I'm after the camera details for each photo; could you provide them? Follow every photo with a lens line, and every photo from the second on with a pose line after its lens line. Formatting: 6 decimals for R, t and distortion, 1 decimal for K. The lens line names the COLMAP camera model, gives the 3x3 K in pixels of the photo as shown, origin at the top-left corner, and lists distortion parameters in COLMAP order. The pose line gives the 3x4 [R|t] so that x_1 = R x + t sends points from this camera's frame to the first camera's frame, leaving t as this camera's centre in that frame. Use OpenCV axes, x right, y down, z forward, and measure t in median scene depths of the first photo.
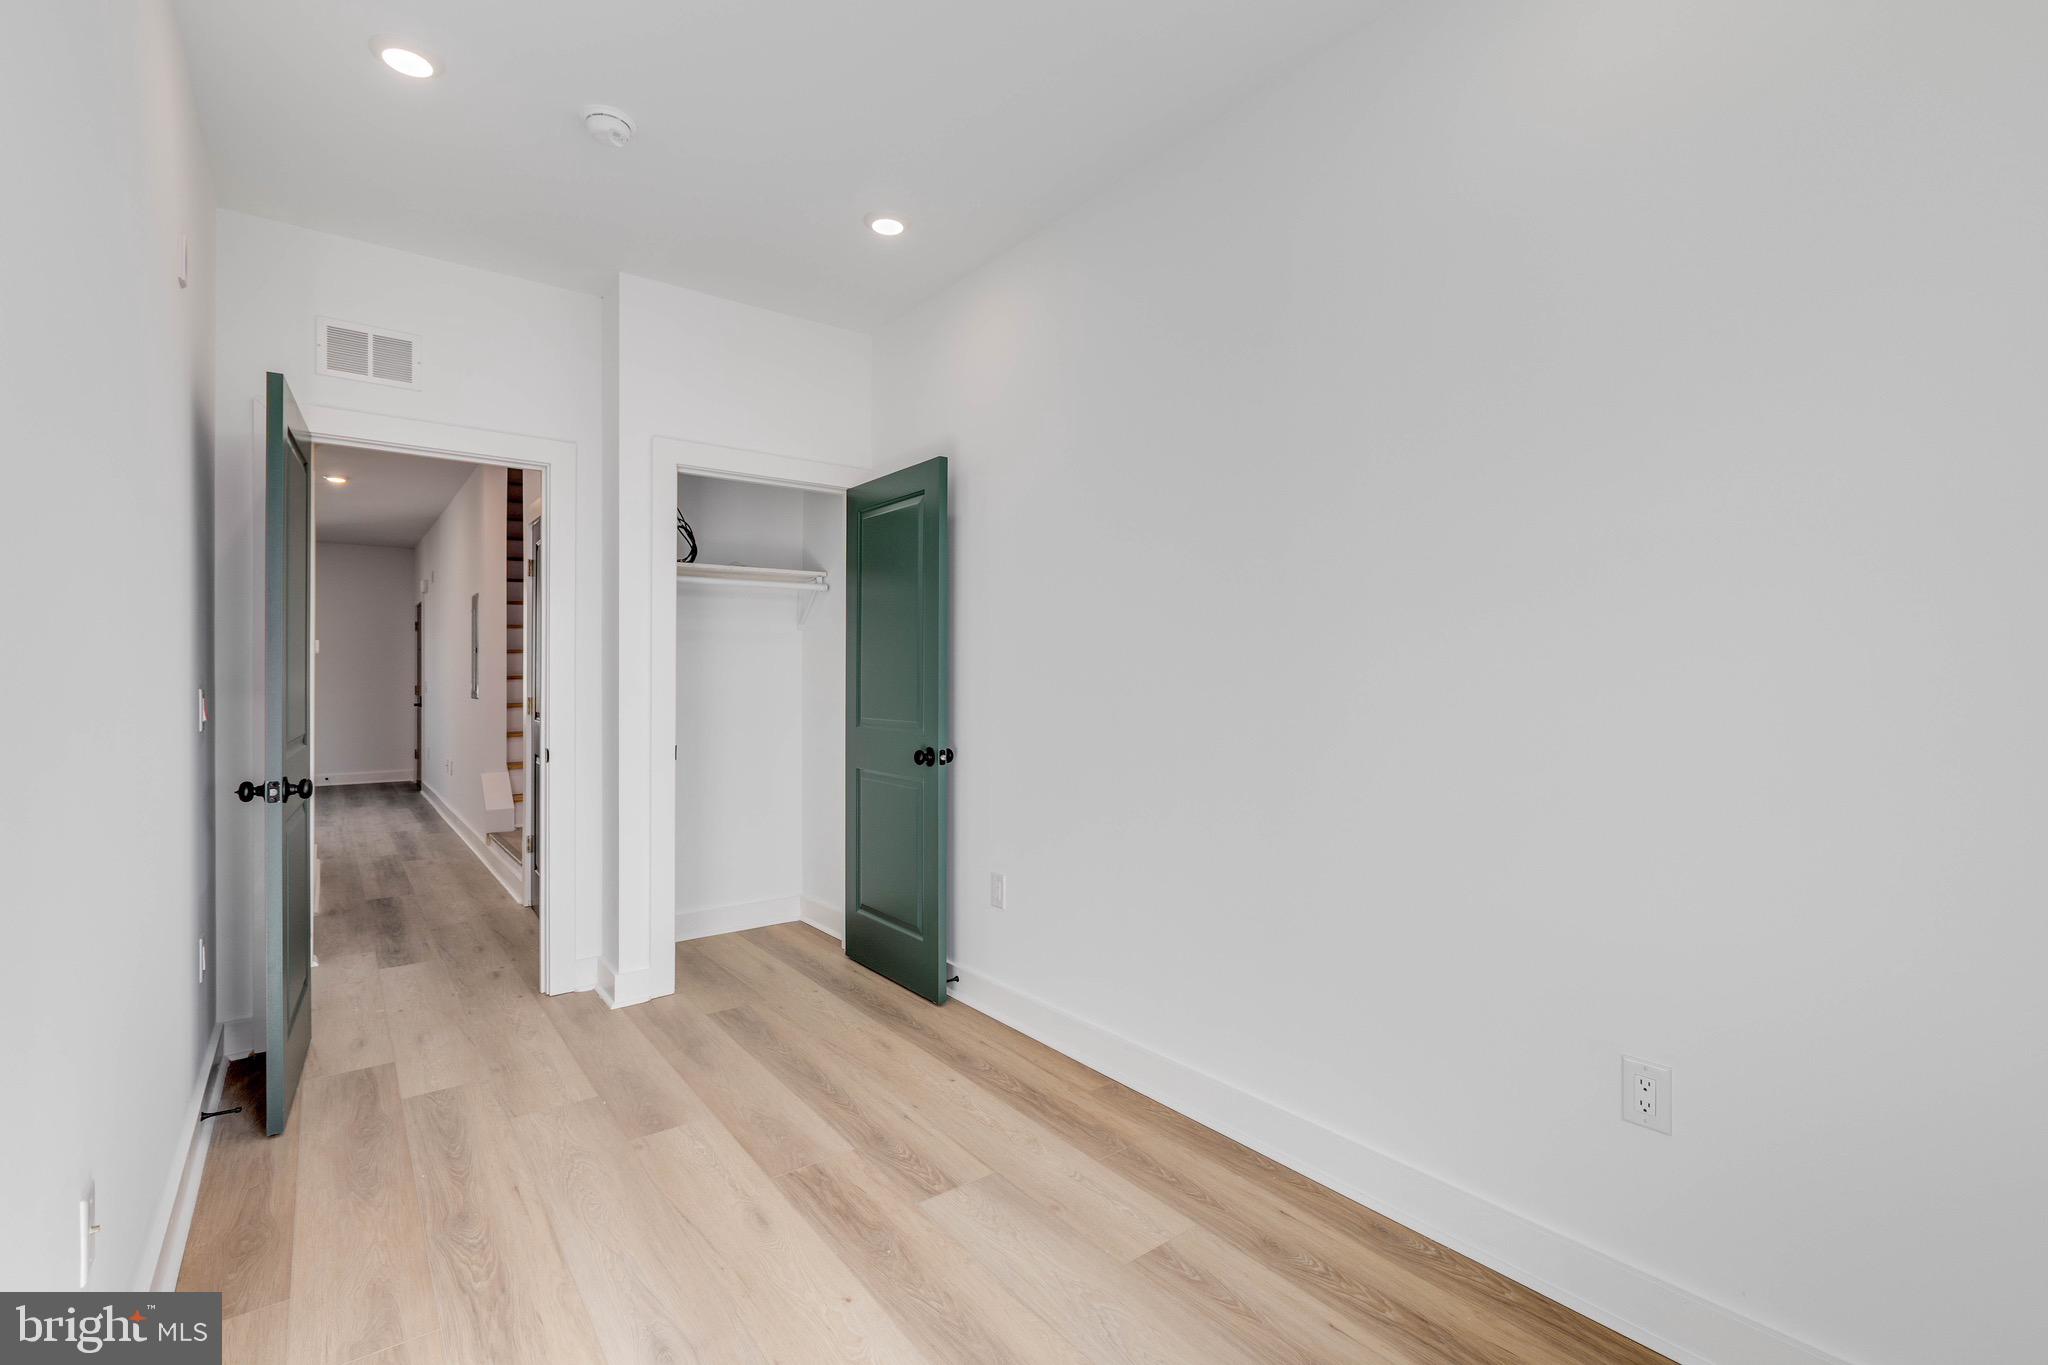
lens RADIAL K [[900.4, 0, 1012.2], [0, 900.4, 664.3], [0, 0, 1]] dist [-0.005027, 0.001074]
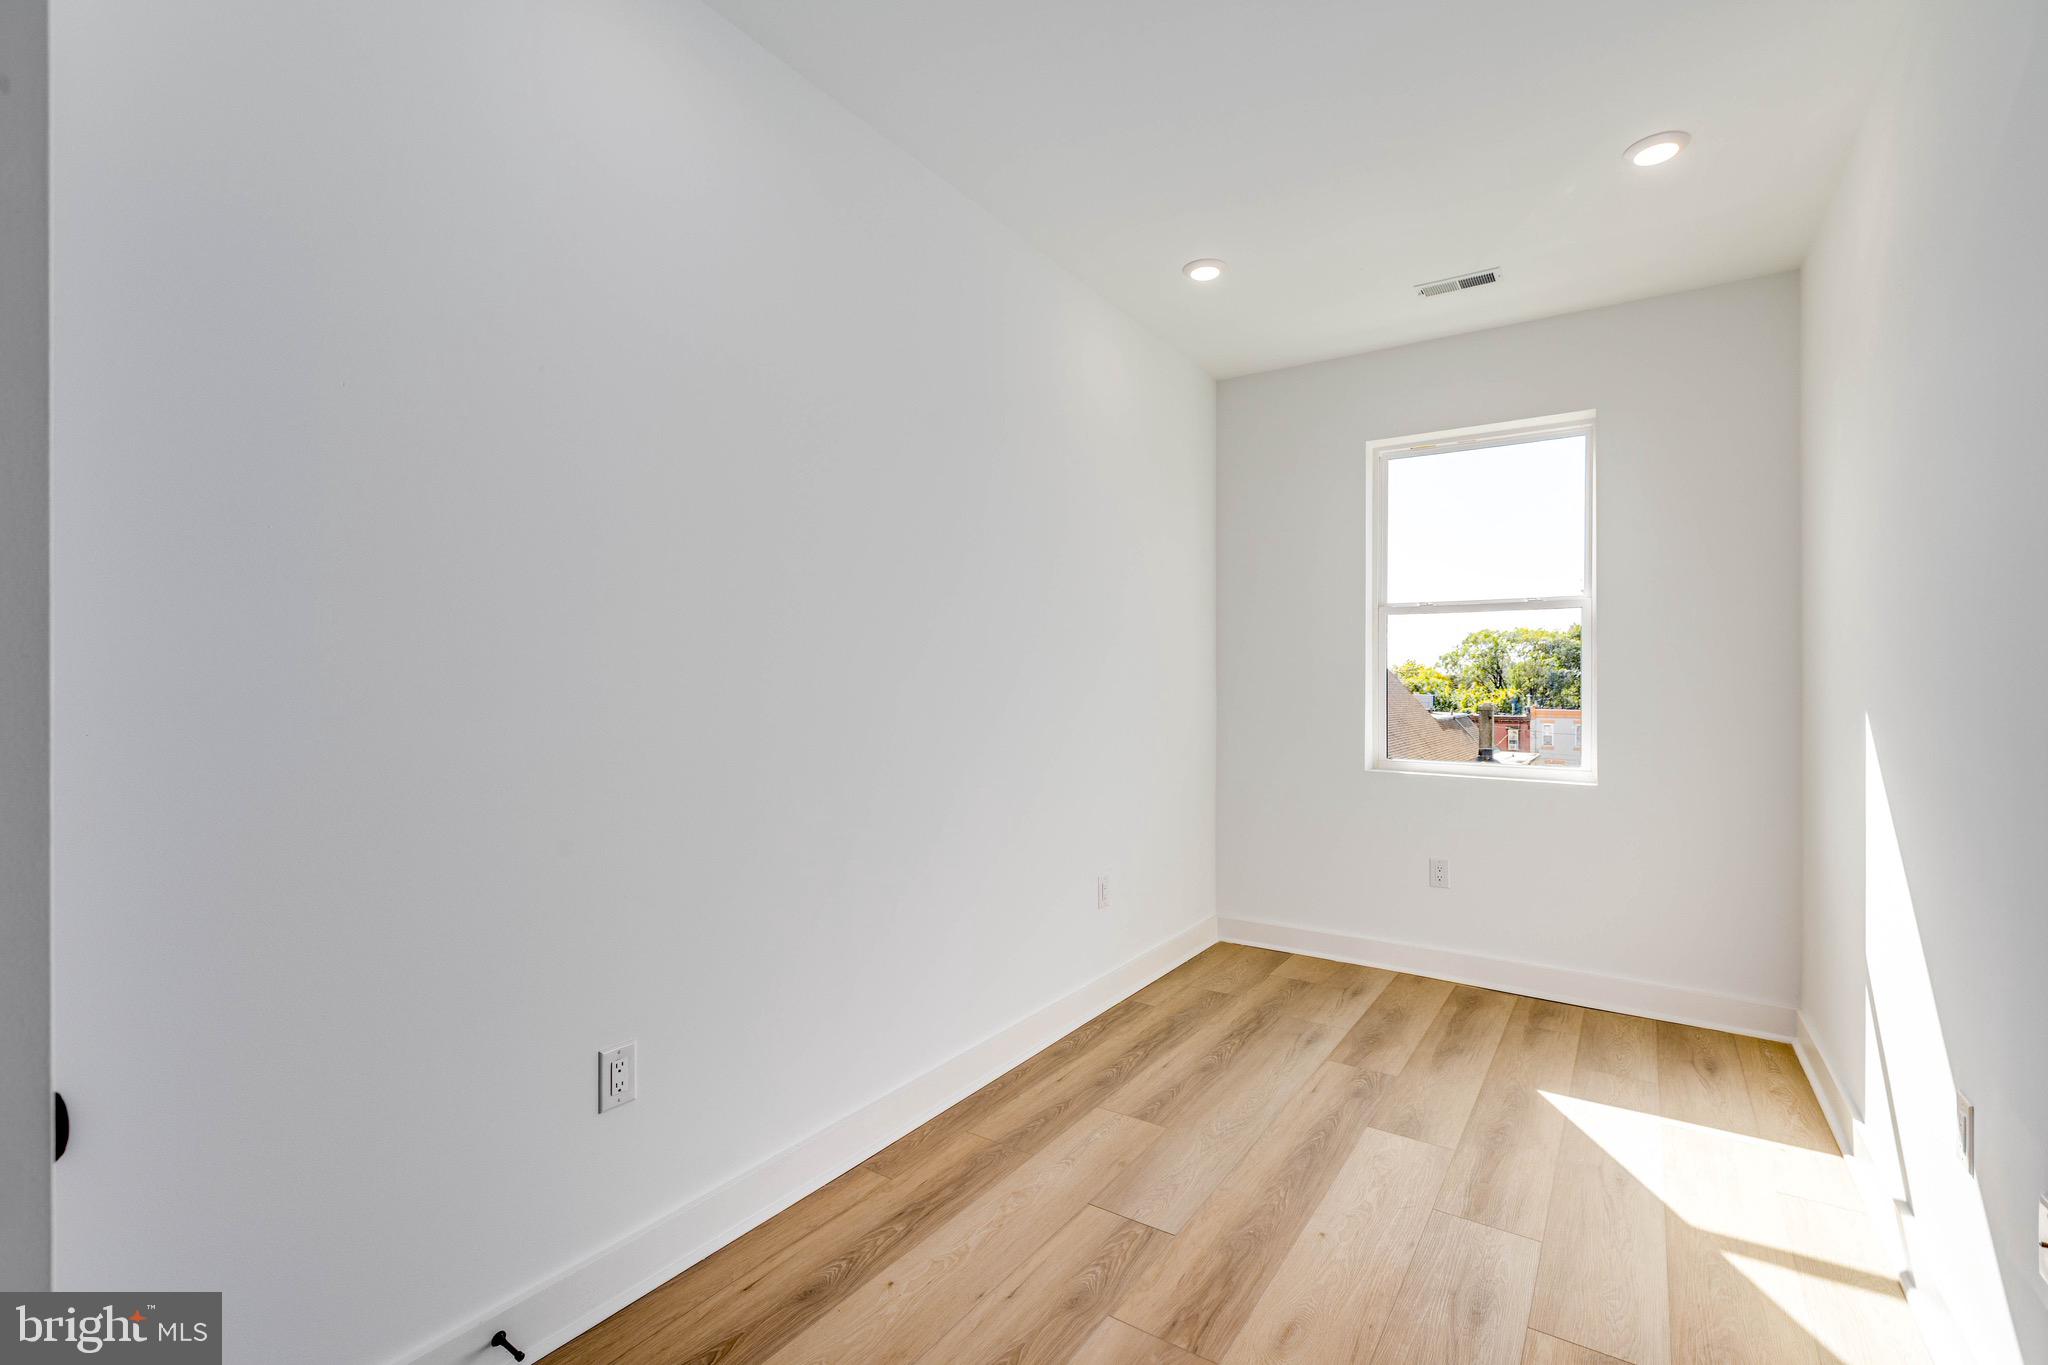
lens RADIAL K [[900.4, 0, 1023.2], [0, 900.4, 687.9], [0, 0, 1]] dist [-0.005027, 0.001074]
pose [[-0.316760, 0.002719, 0.948502, -0.967576], [-0.010229, 0.999928, -0.006283, 0.014740], [-0.948451, -0.011692, -0.316709, 1.454135]]
